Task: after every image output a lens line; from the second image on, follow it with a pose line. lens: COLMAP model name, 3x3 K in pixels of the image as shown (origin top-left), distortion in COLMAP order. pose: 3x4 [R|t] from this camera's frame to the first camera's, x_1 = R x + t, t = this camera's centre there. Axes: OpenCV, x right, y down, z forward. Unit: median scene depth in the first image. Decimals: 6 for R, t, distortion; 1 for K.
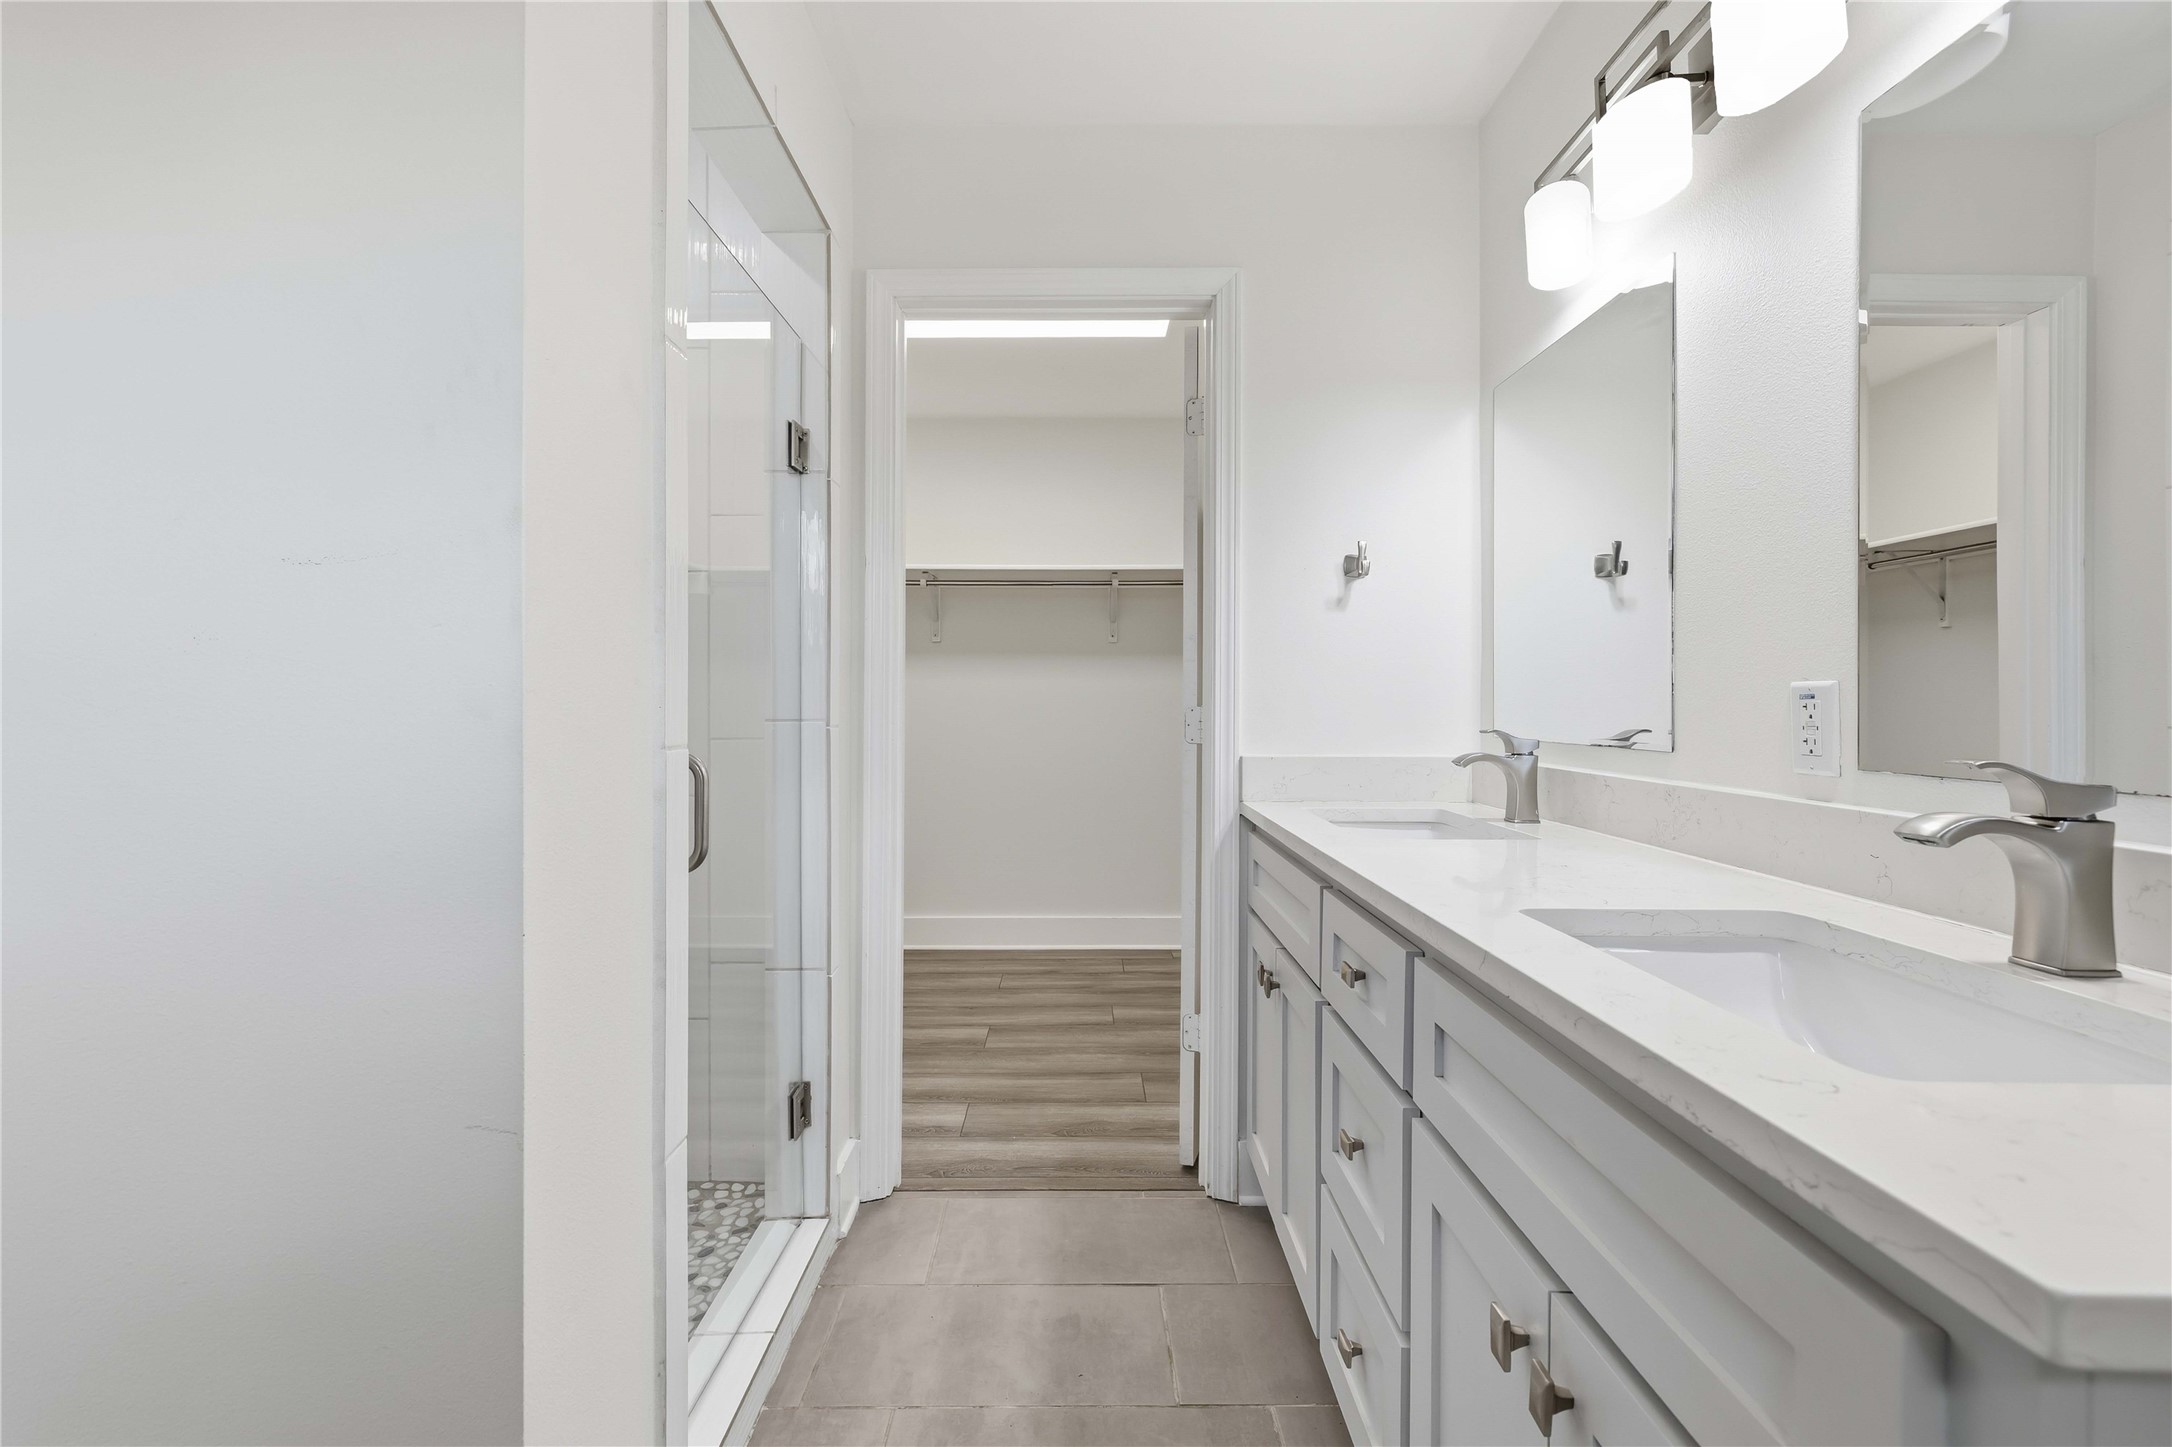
lens RADIAL K [[922.8, 0, 1072.9], [0, 922.8, 702.4], [0, 0, 1]] dist [0.004591, -0.000045]
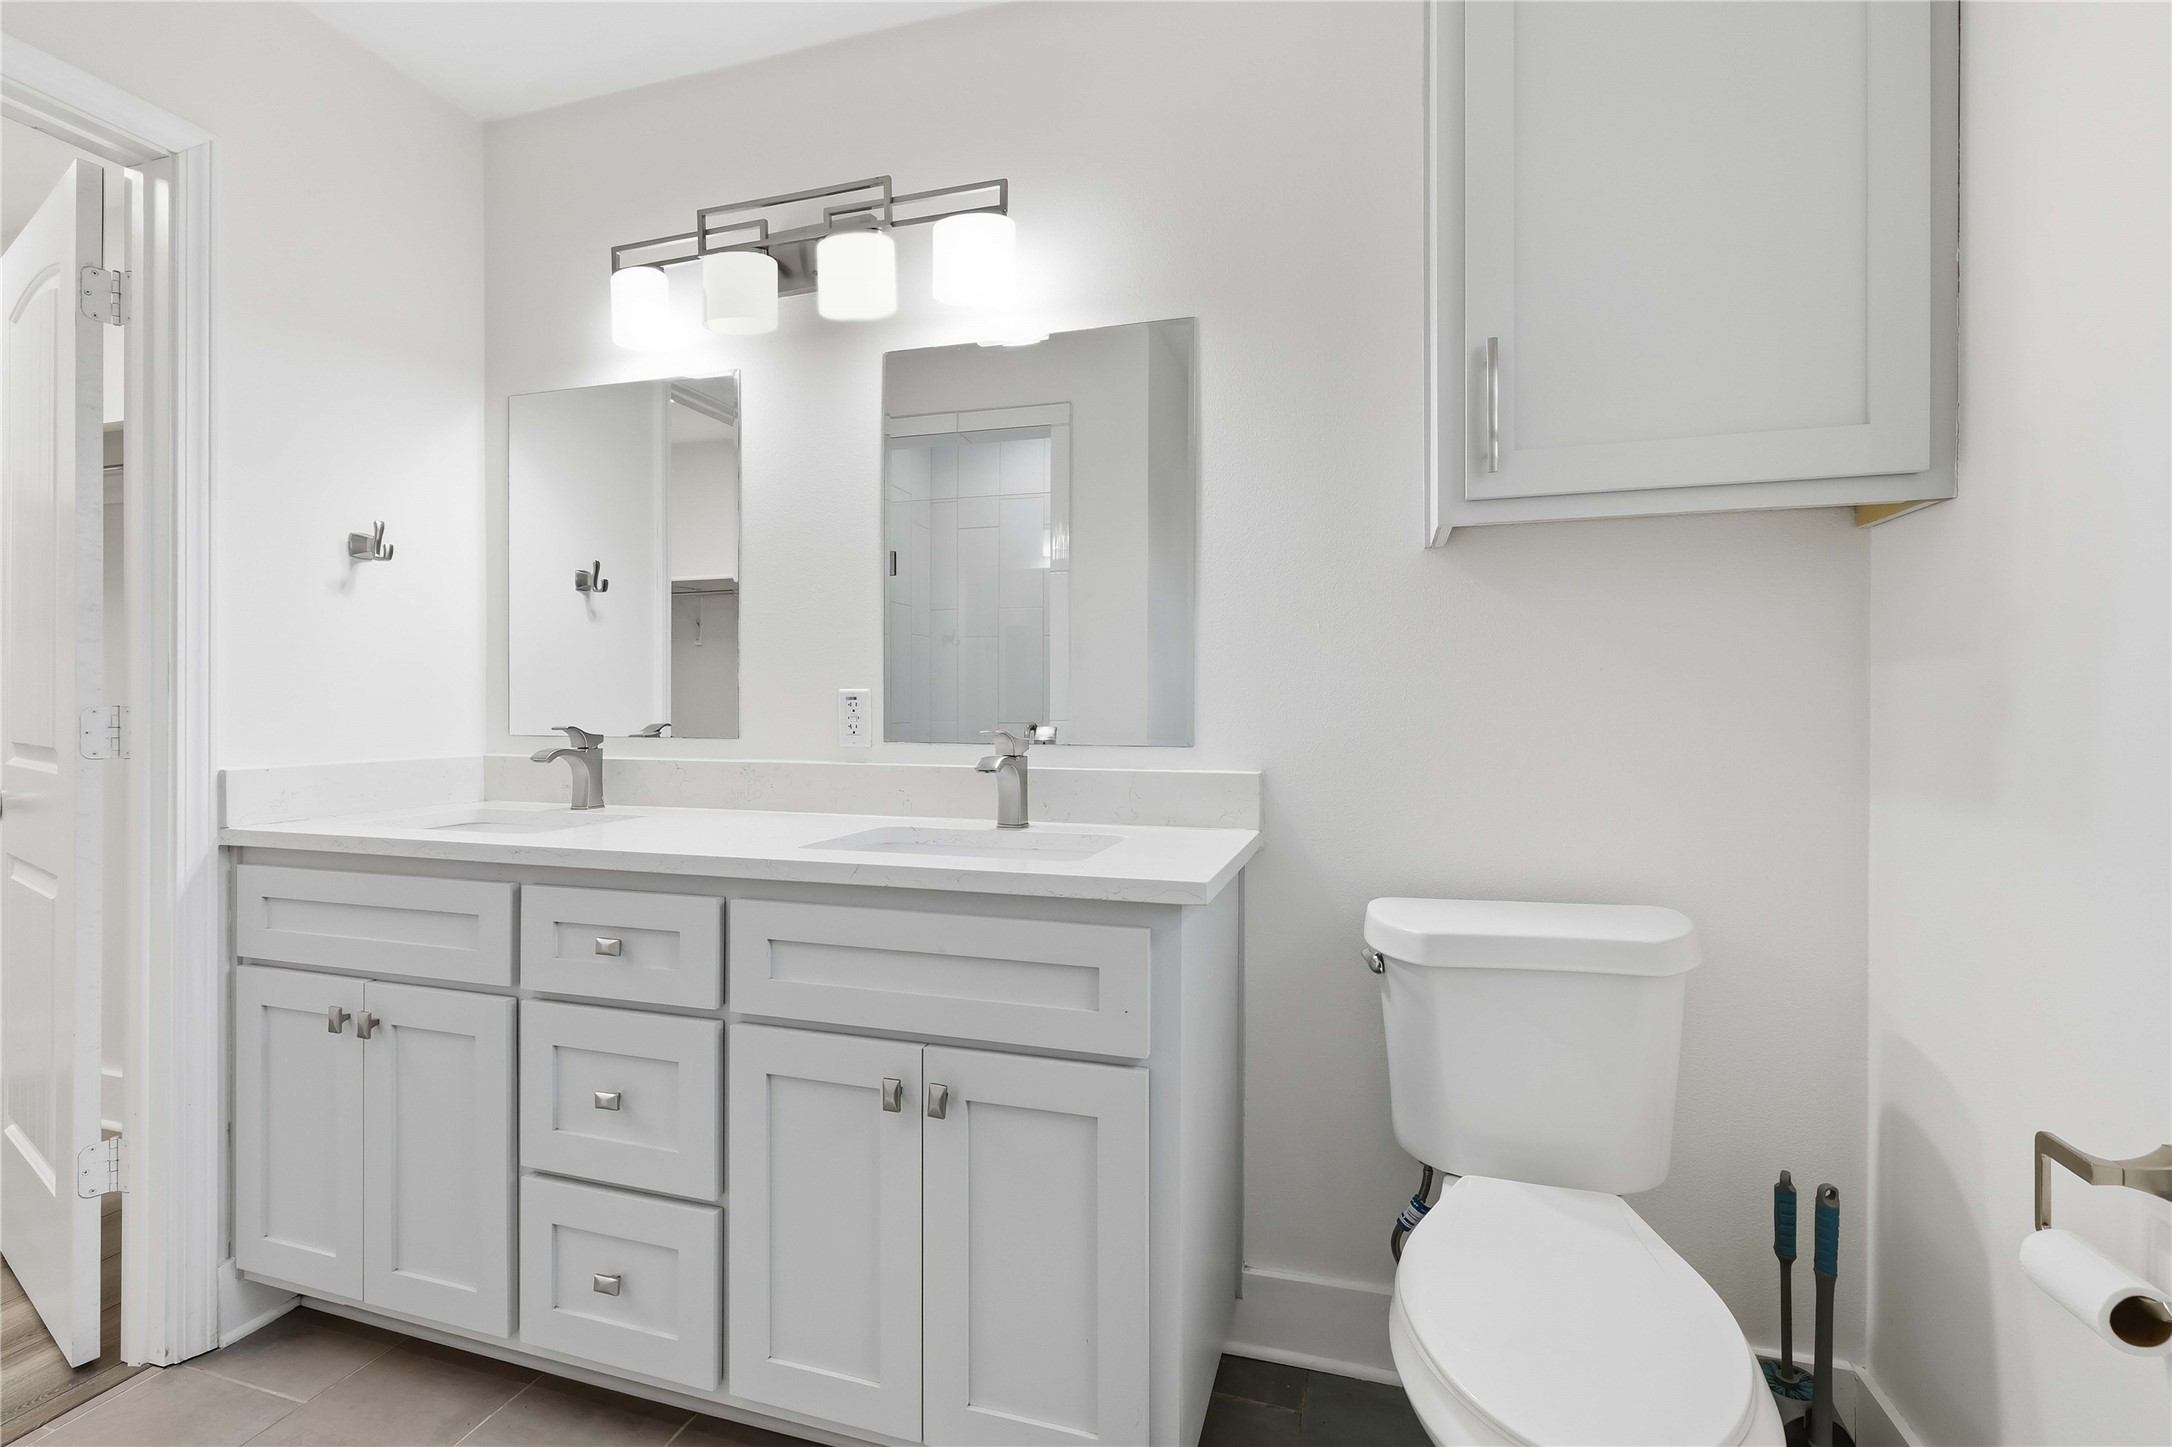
lens RADIAL K [[988.7, 0, 1073.3], [0, 988.7, 706.1], [0, 0, 1]] dist [0.002689, 0.000916]
pose [[0.290809, -0.002292, 0.956779, -0.406914], [-0.002461, 0.999992, 0.003144, 0.000425], [-0.956778, -0.003269, 0.290801, 0.074452]]
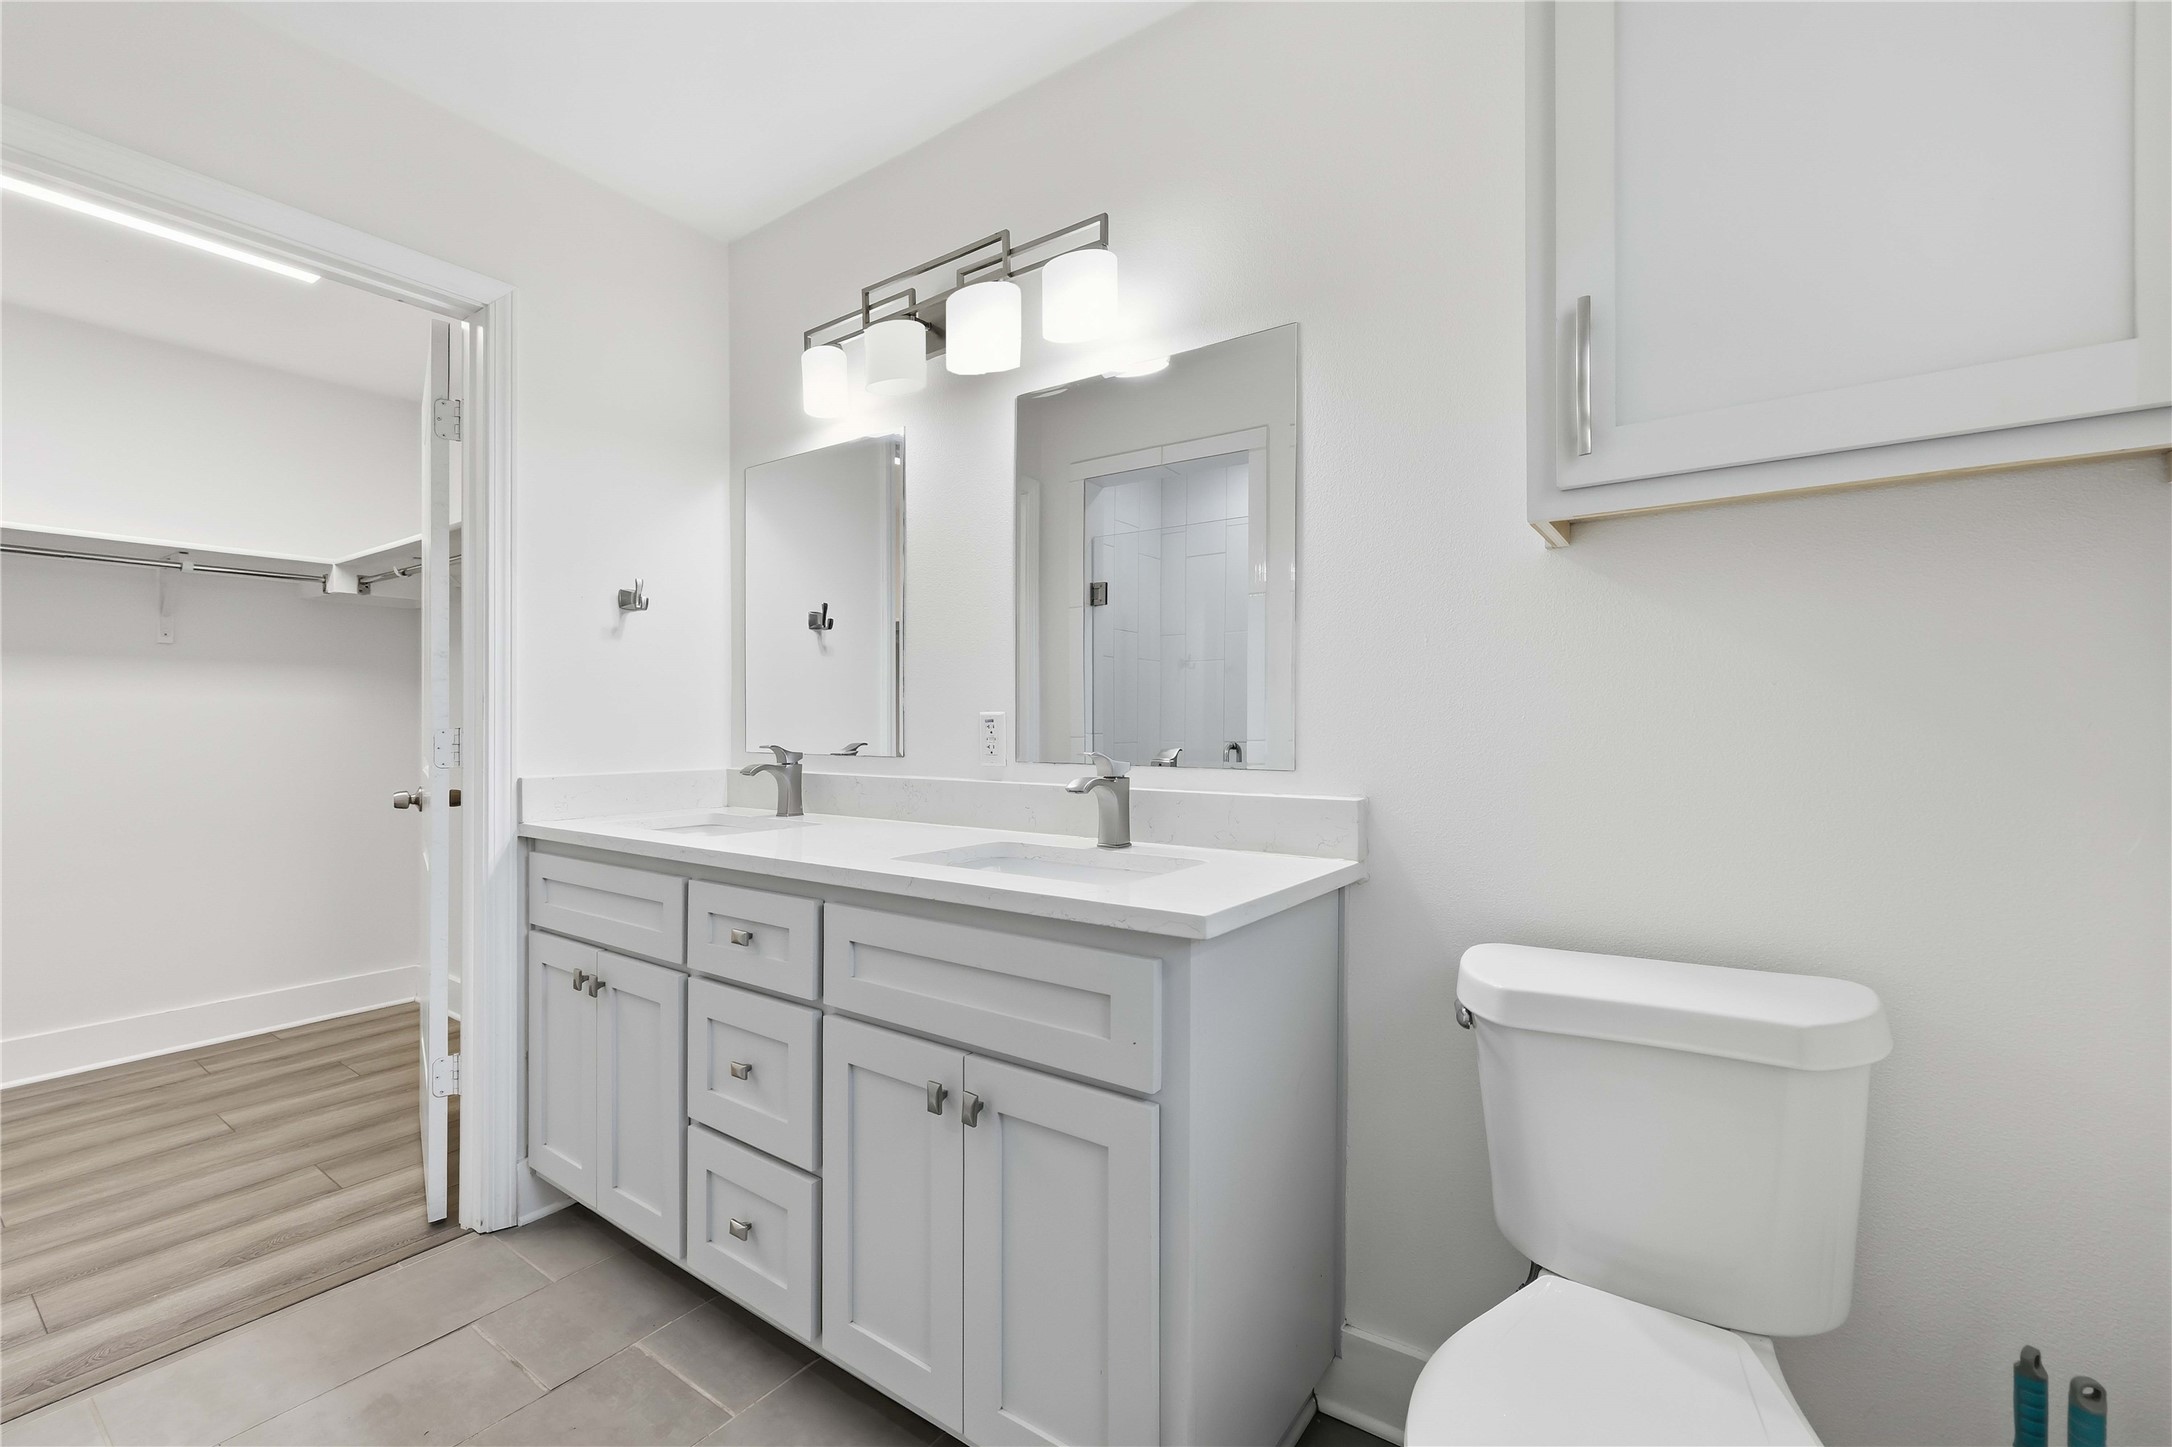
lens RADIAL K [[922.8, 0, 1079.3], [0, 922.8, 725.0], [0, 0, 1]] dist [0.004591, -0.000045]
pose [[0.576286, -0.002574, 0.817244, -0.287144], [-0.000068, 0.999995, 0.003197, -0.002213], [-0.817248, -0.001898, 0.576283, -0.071898]]
